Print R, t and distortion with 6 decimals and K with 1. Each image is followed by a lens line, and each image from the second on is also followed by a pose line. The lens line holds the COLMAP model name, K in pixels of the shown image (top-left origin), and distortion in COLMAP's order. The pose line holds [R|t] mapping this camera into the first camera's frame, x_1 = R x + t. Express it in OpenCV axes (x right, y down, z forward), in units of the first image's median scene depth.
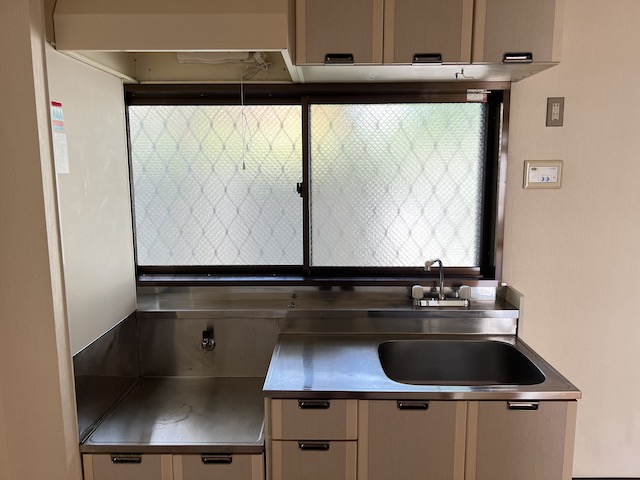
lens RADIAL K [[482.9, 0, 316.1], [0, 482.9, 237.8], [0, 0, 1]] dist [0.042000, -0.053199]
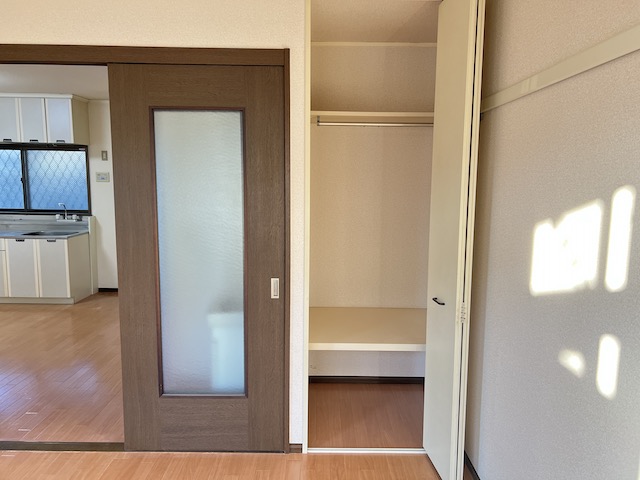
lens RADIAL K [[482.9, 0, 329.1], [0, 482.9, 252.8], [0, 0, 1]] dist [0.042000, -0.053199]
pose [[0.999434, 0.019760, 0.027241, 1.787899], [-0.019803, 0.999803, 0.001307, 0.298165], [-0.027209, -0.001846, 0.999628, -1.986700]]
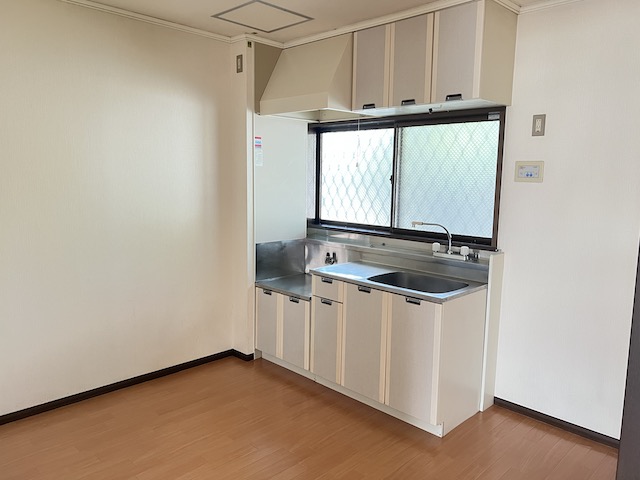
lens RADIAL K [[482.9, 0, 326.5], [0, 482.9, 238.8], [0, 0, 1]] dist [0.042000, -0.053199]
pose [[0.722727, 0.106872, -0.682821, 1.024200], [-0.116068, 0.992709, 0.032523, 0.078692], [0.681318, 0.055749, 0.729861, -0.367267]]
